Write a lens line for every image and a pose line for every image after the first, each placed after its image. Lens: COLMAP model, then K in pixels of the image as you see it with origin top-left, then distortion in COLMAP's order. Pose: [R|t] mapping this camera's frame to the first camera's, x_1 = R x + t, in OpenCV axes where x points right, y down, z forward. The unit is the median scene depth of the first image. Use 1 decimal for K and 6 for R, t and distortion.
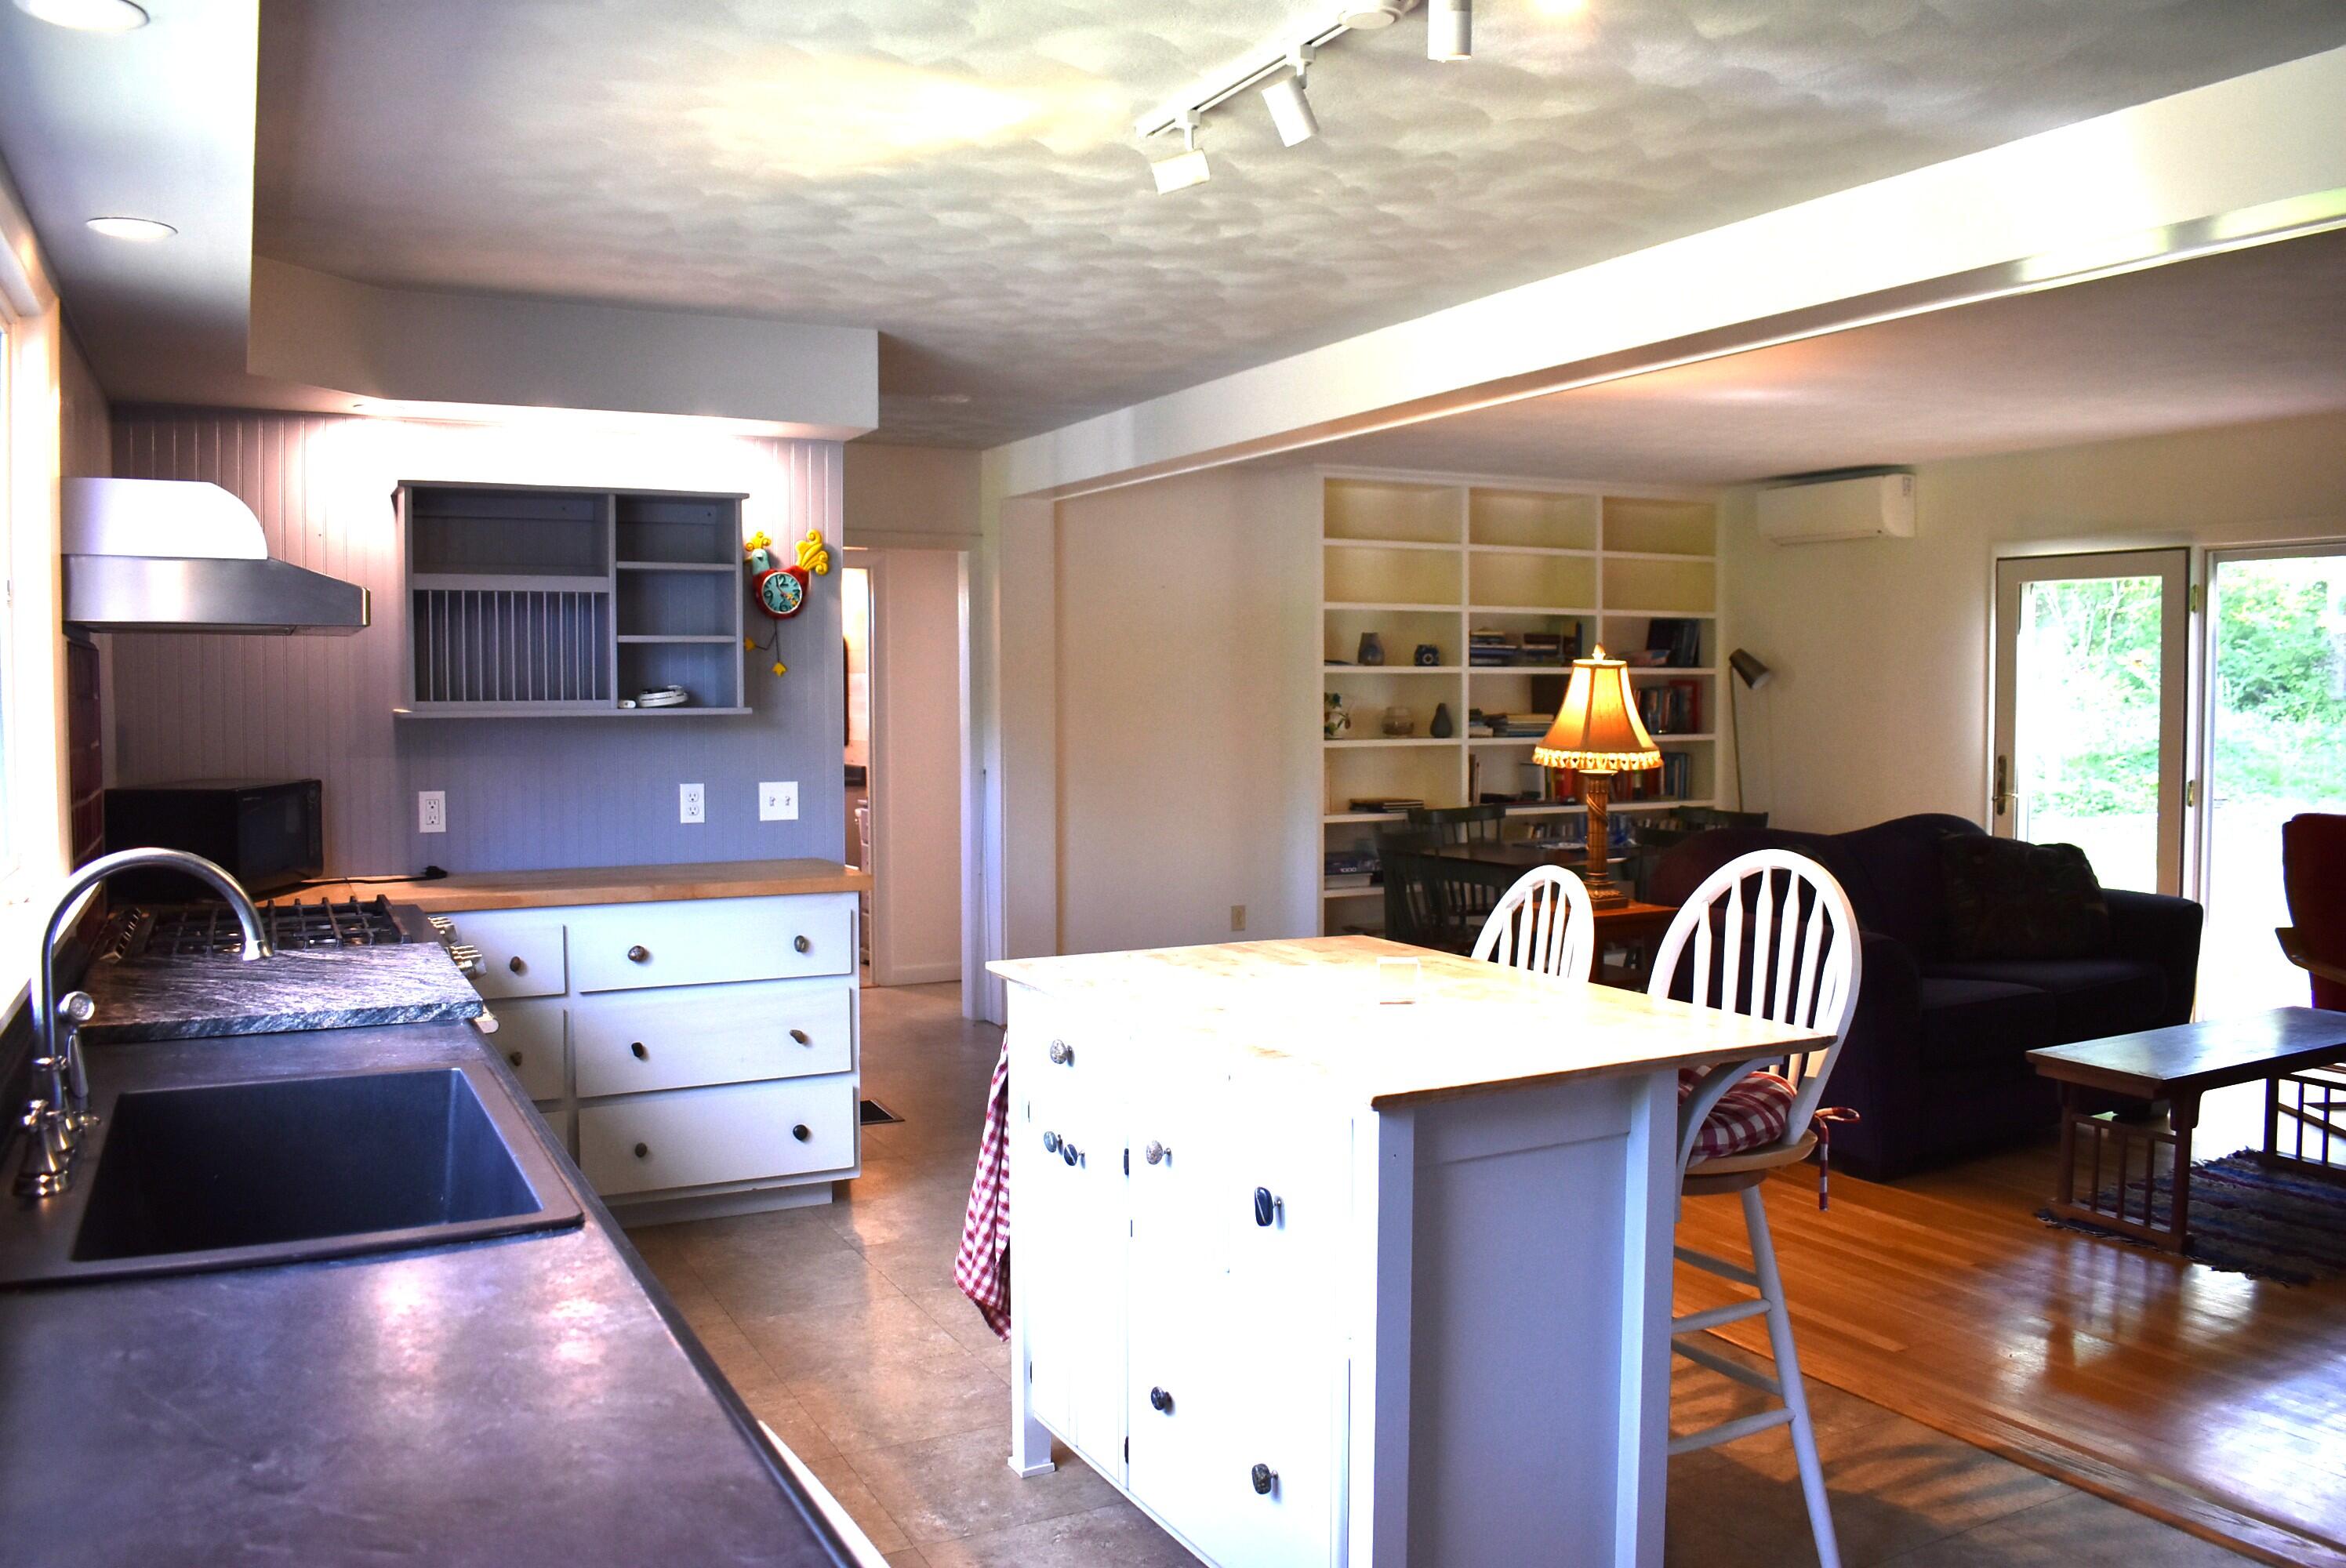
lens RADIAL K [[1810.9, 0, 1173.0], [0, 1810.9, 784.0], [0, 0, 1]] dist [-0.083675, 0.005986]
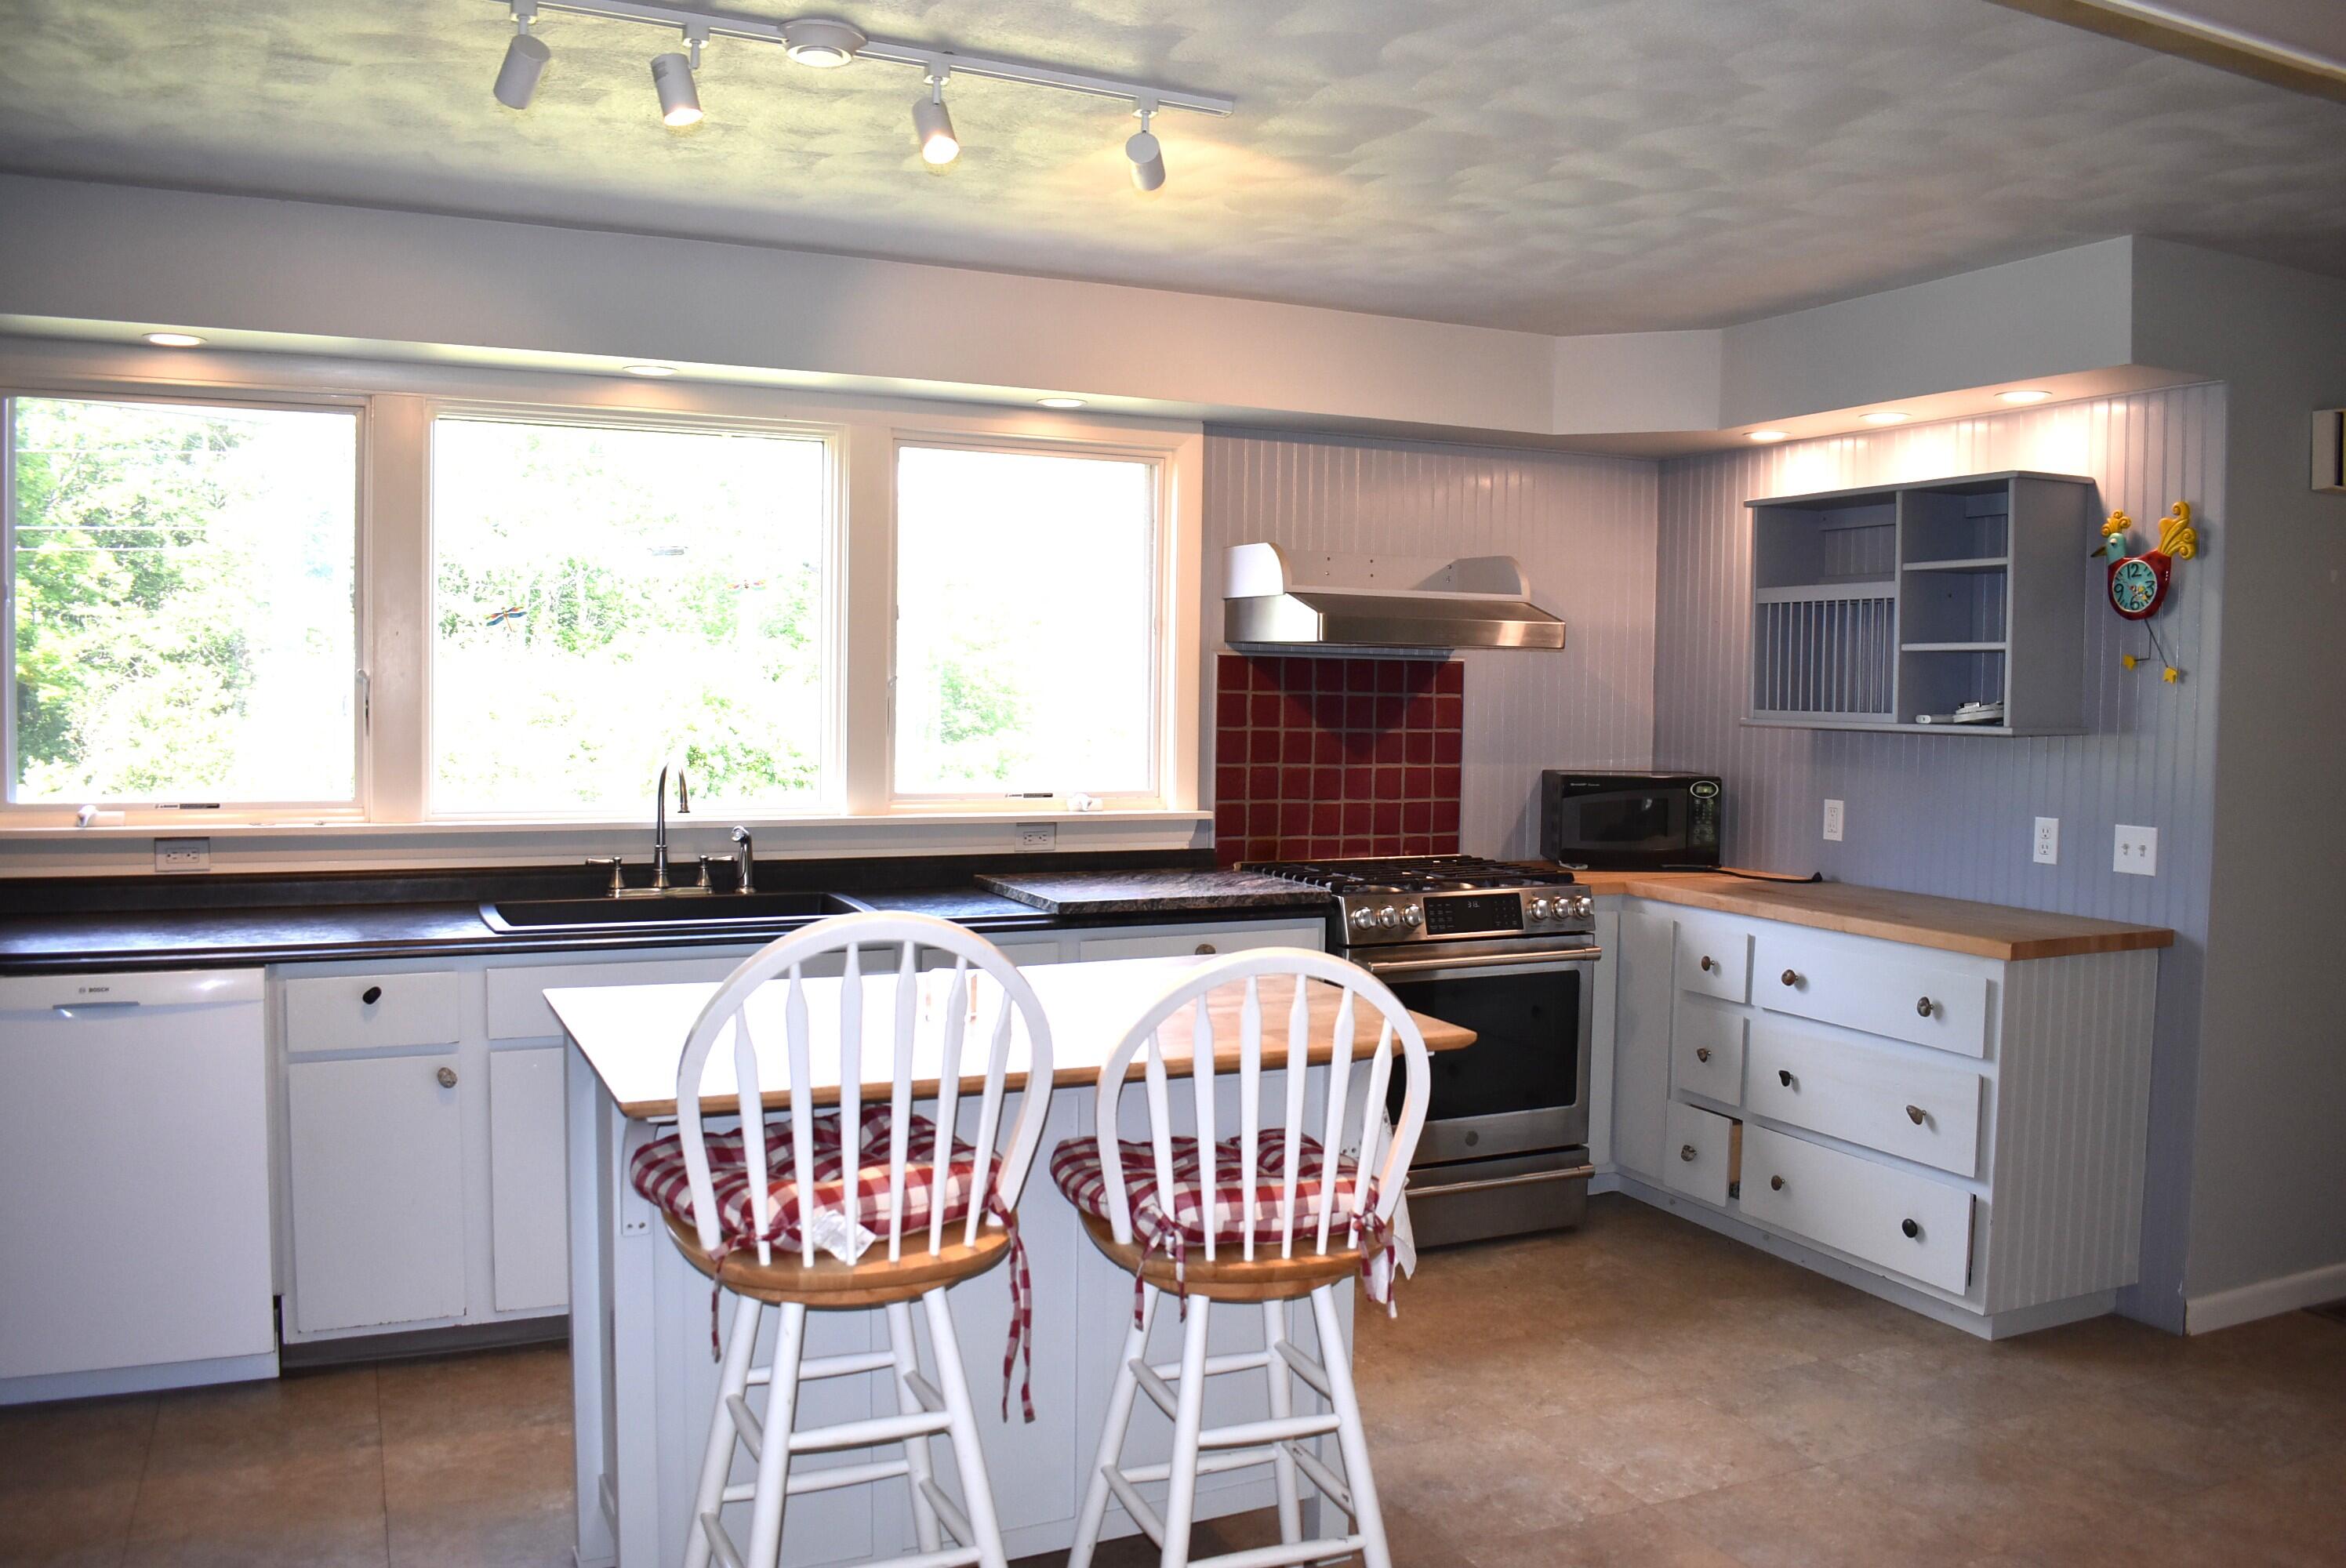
lens RADIAL K [[1837.9, 0, 1229.6], [0, 1837.9, 774.1], [0, 0, 1]] dist [-0.086866, 0.006200]
pose [[-0.024360, 0.048680, -0.998517, 0.623276], [-0.070301, 0.996258, 0.050285, -0.037990], [0.997228, 0.071422, -0.020847, 0.670224]]
